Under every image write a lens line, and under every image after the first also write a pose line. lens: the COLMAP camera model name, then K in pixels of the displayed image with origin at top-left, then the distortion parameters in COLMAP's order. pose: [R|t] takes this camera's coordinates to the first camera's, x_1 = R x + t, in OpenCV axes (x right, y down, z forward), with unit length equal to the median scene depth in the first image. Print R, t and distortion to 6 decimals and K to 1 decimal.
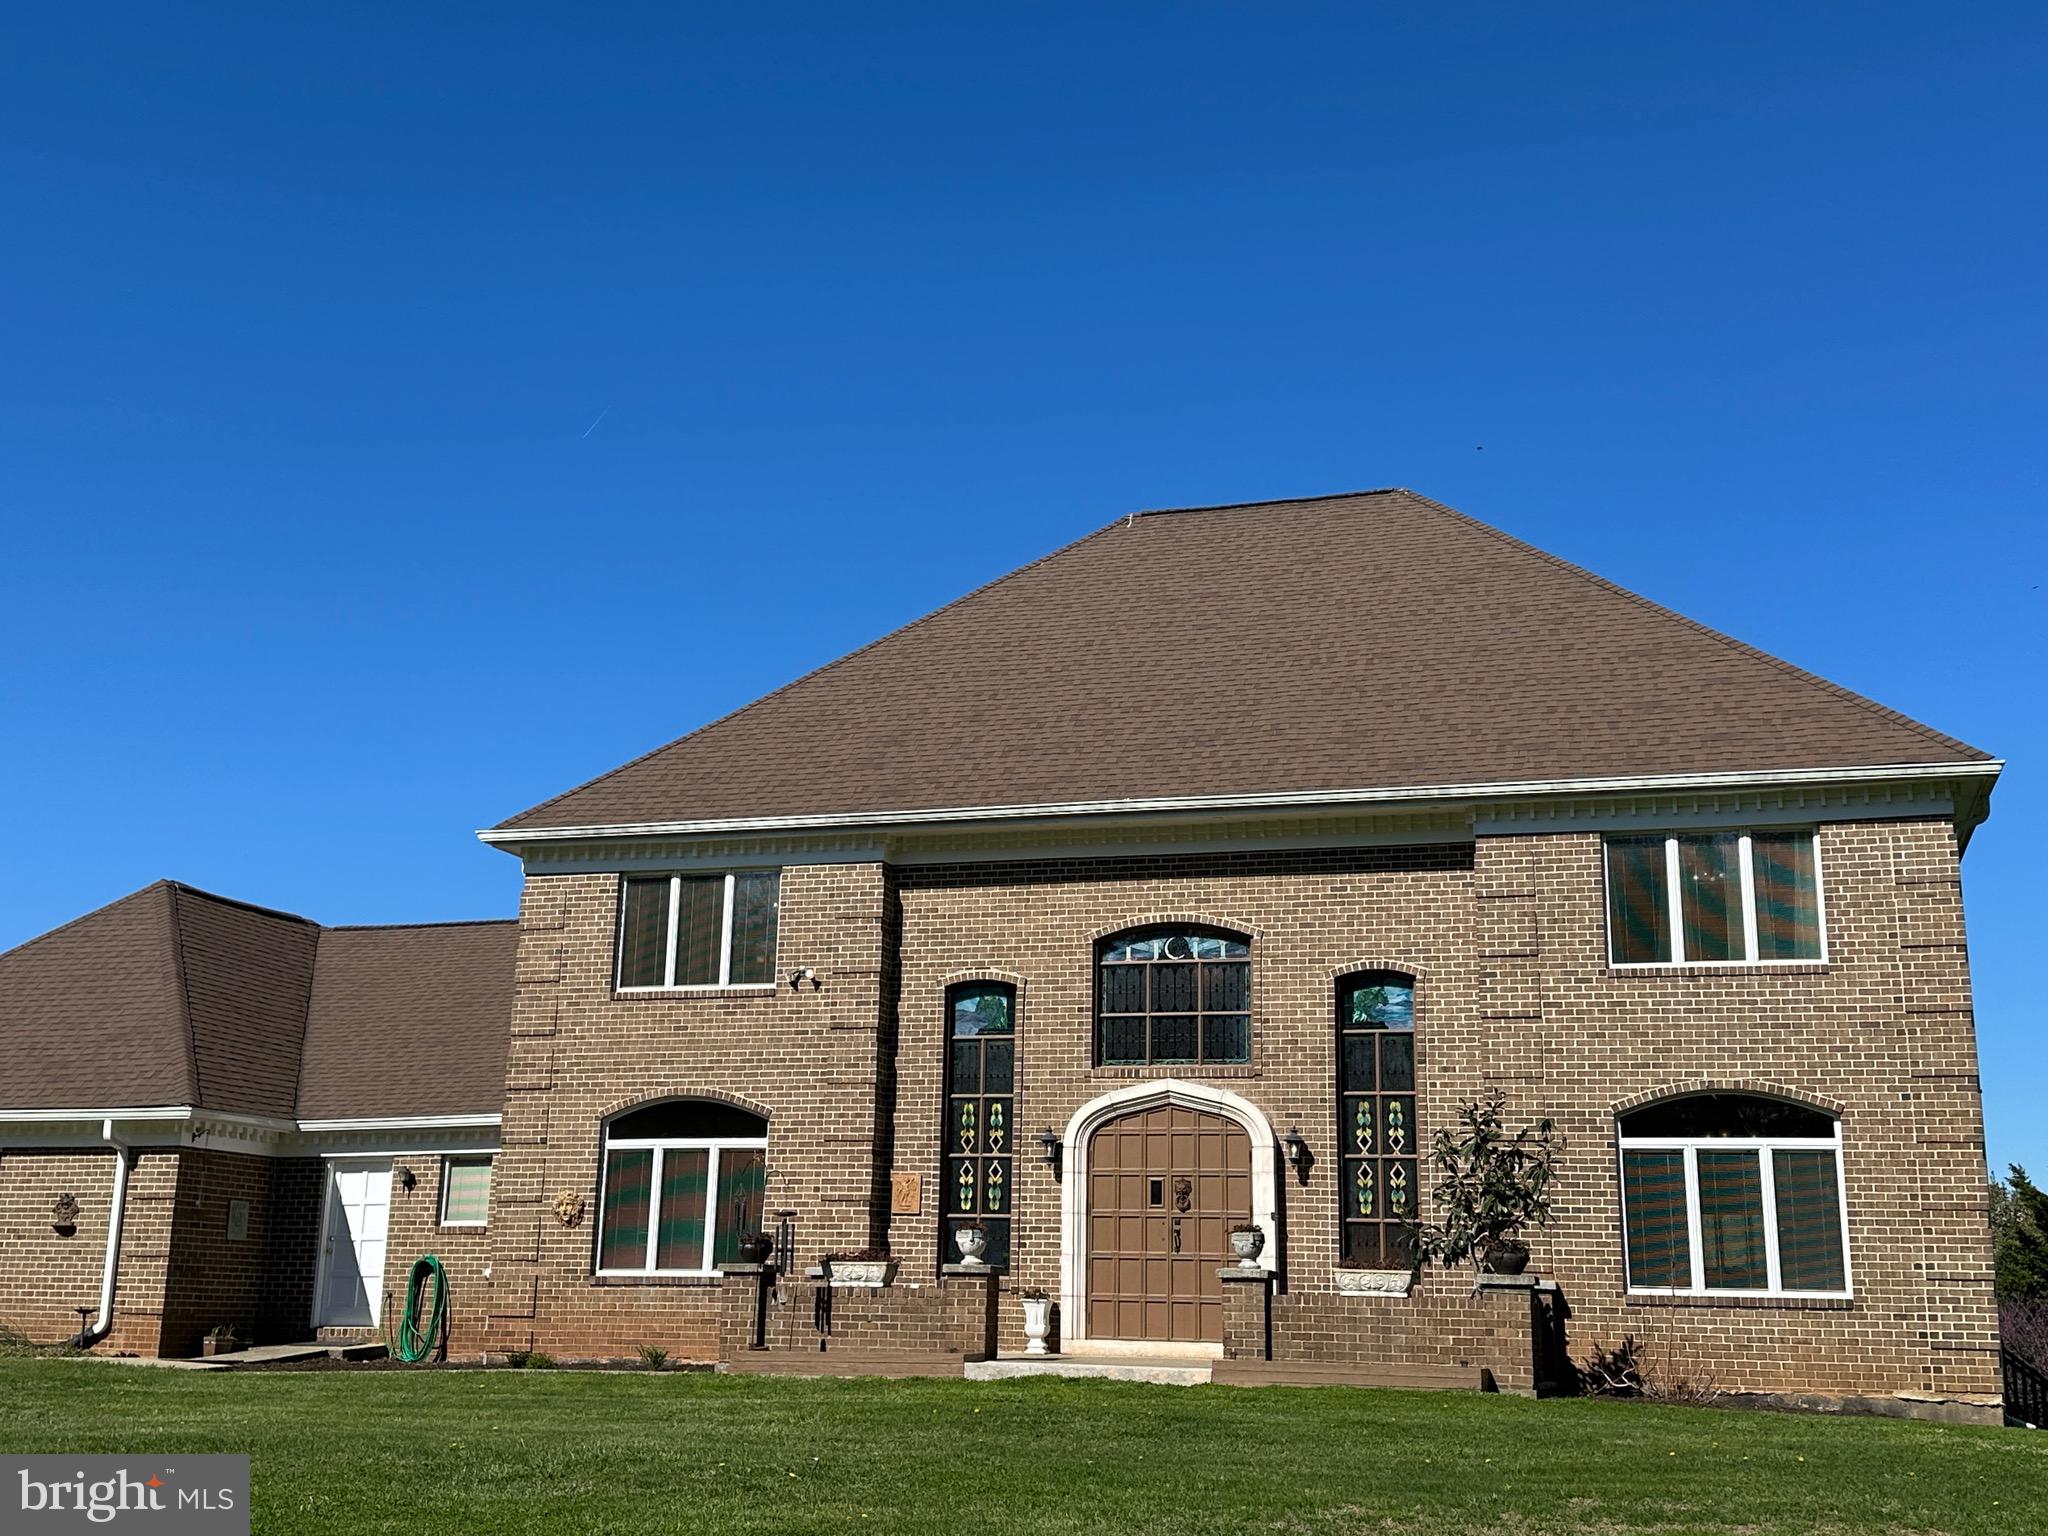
lens RADIAL K [[2284.5, 0, 1024.0], [0, 2284.5, 768.0], [0, 0, 1]] dist [0.204943, -0.430745]
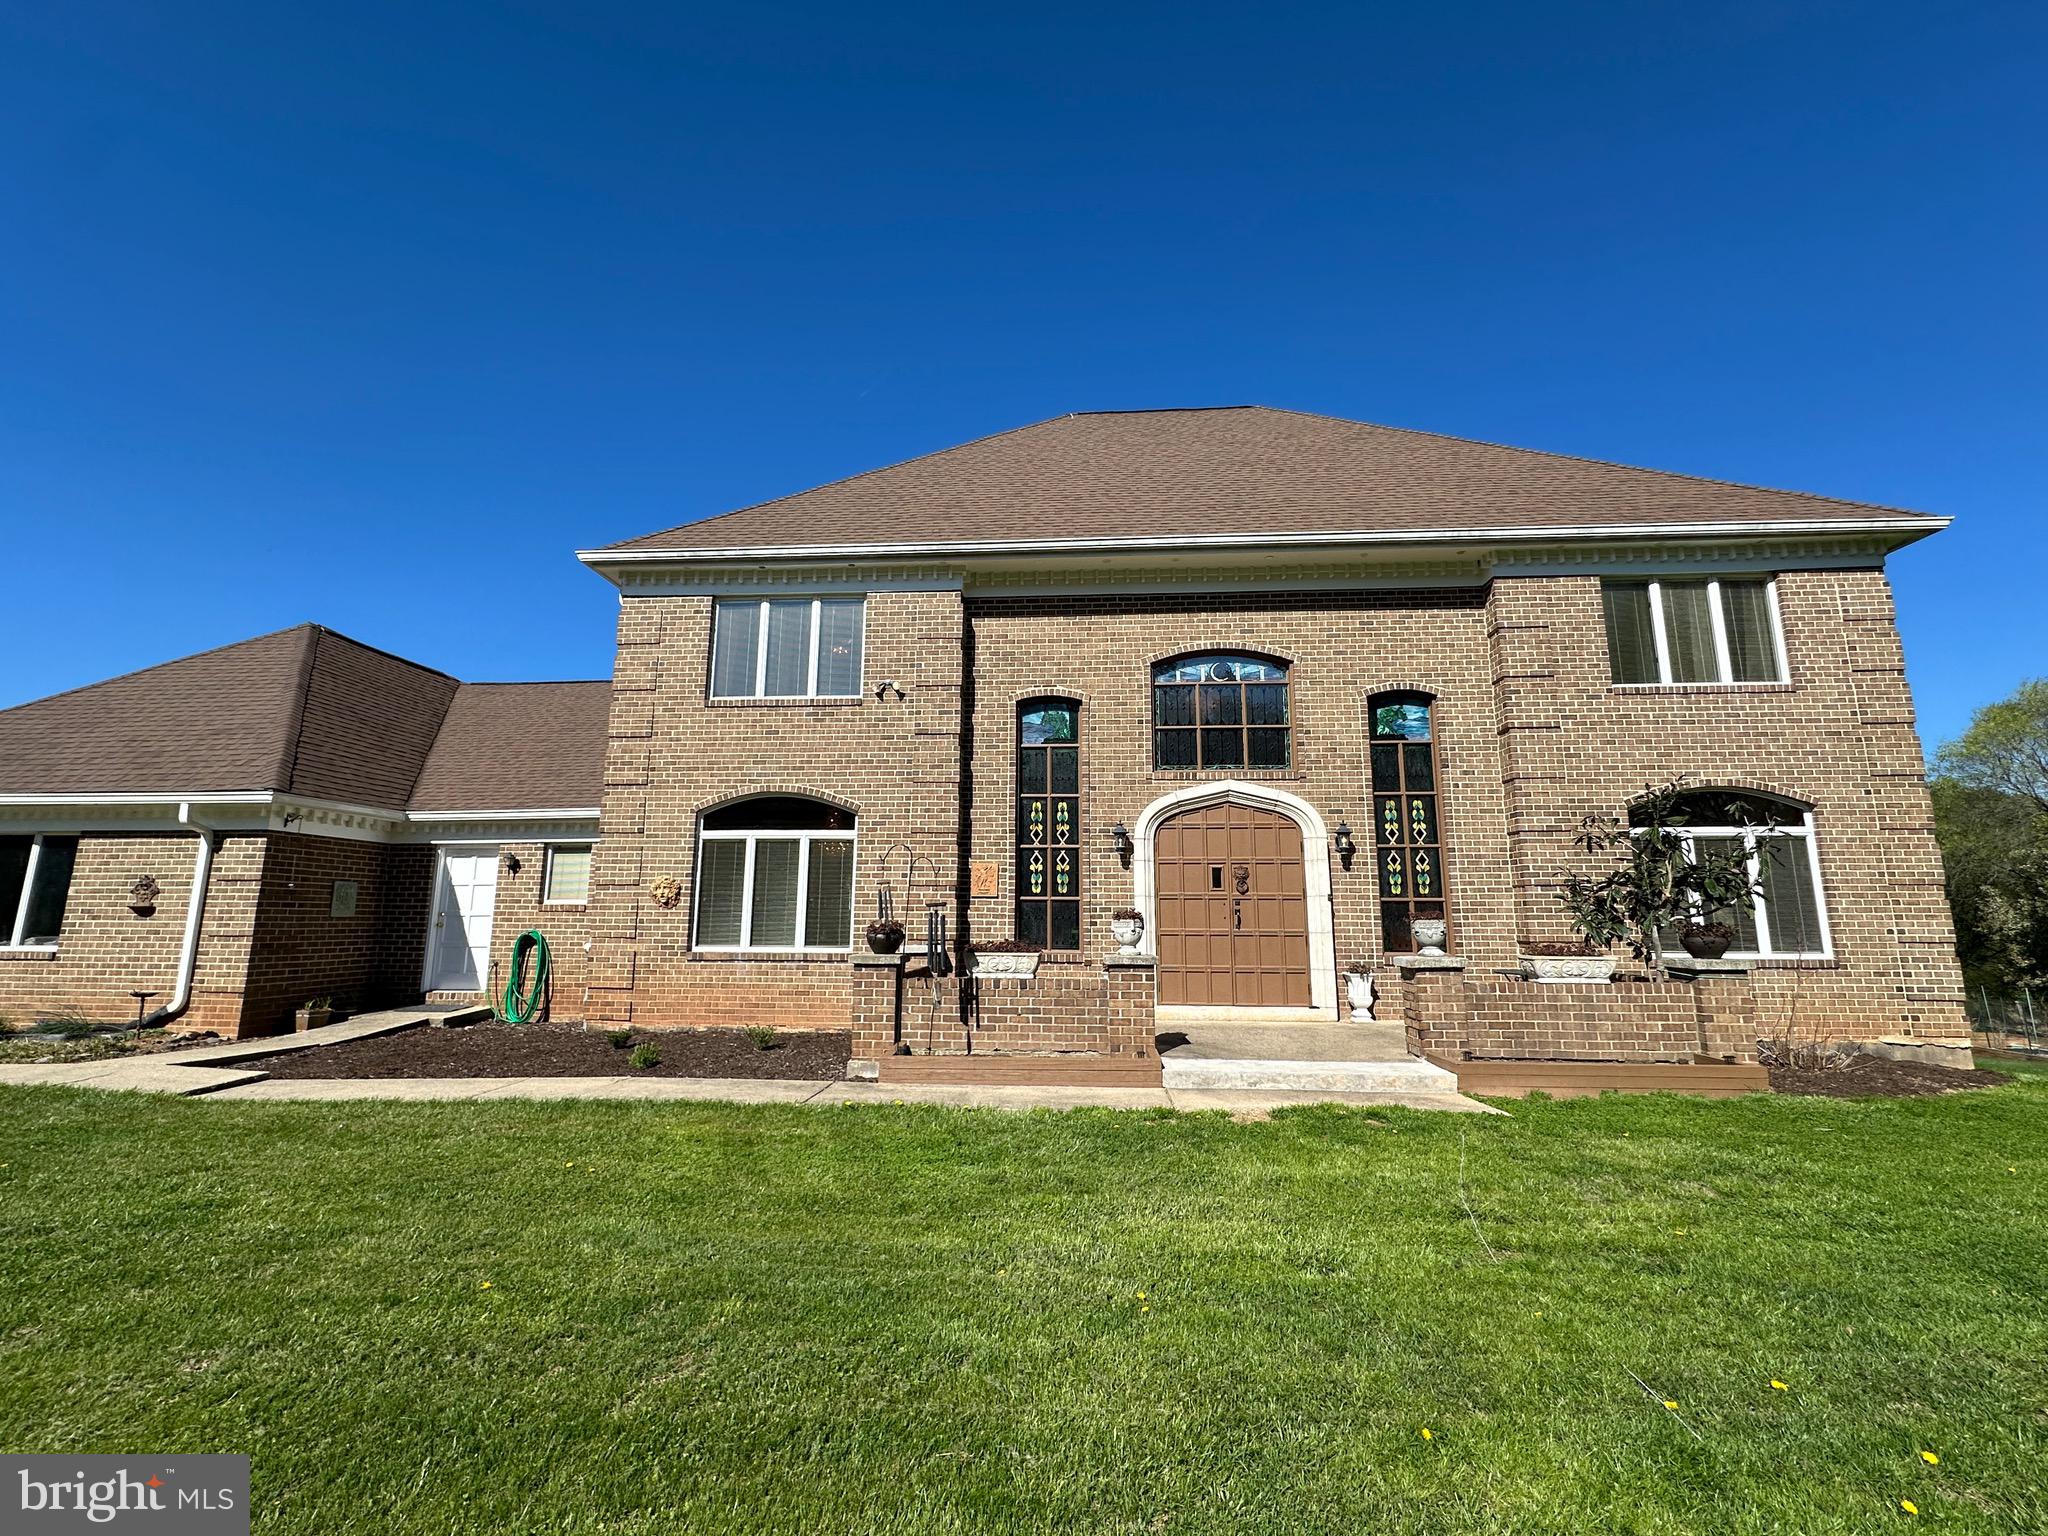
lens RADIAL K [[877.3, 0, 1024.0], [0, 877.3, 768.0], [0, 0, 1]] dist [-0.002140, -0.000094]
pose [[0.974061, 0.023258, 0.225086, -0.130576], [-0.038128, 0.997351, 0.061944, 0.103261], [-0.223049, -0.068920, 0.972368, 0.581328]]
